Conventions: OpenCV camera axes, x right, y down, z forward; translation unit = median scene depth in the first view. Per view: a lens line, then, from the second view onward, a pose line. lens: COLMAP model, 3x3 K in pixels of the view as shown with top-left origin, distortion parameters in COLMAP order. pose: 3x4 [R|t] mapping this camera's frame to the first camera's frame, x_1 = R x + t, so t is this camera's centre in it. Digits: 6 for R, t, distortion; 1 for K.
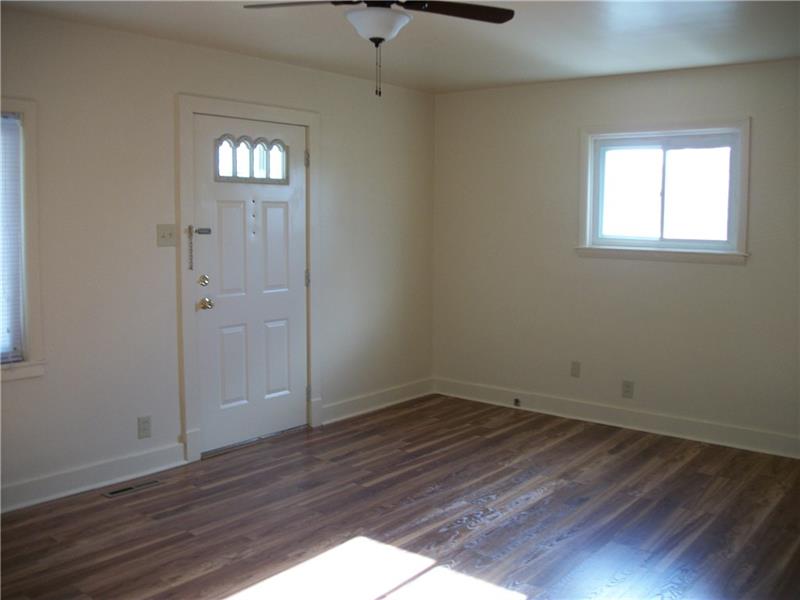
lens RADIAL K [[761.3, 0, 402.2], [0, 761.3, 303.8], [0, 0, 1]] dist [-0.084762, 0.000000]
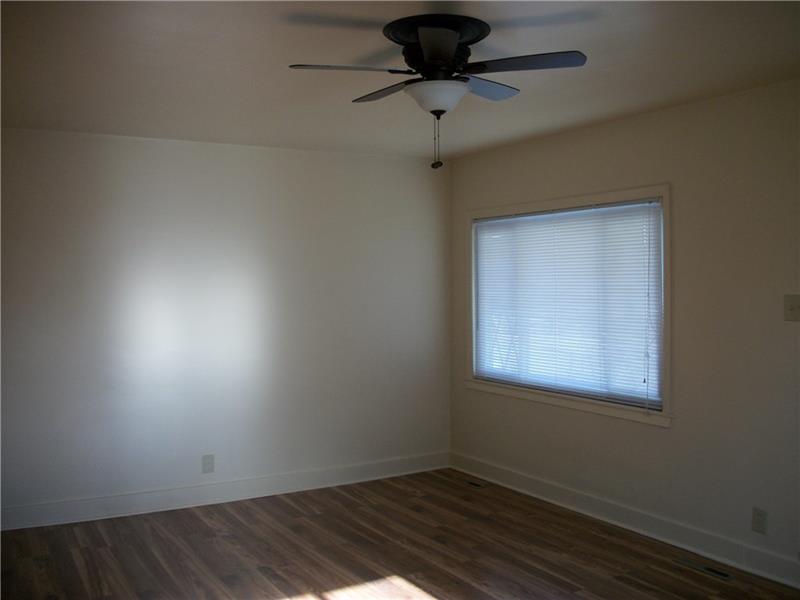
lens RADIAL K [[761.3, 0, 402.4], [0, 761.3, 294.5], [0, 0, 1]] dist [-0.084762, 0.000000]
pose [[-0.324511, 0.004794, -0.945870, 0.728237], [-0.105915, 0.993514, 0.041373, -0.109504], [0.939933, 0.113608, -0.321898, 0.999948]]
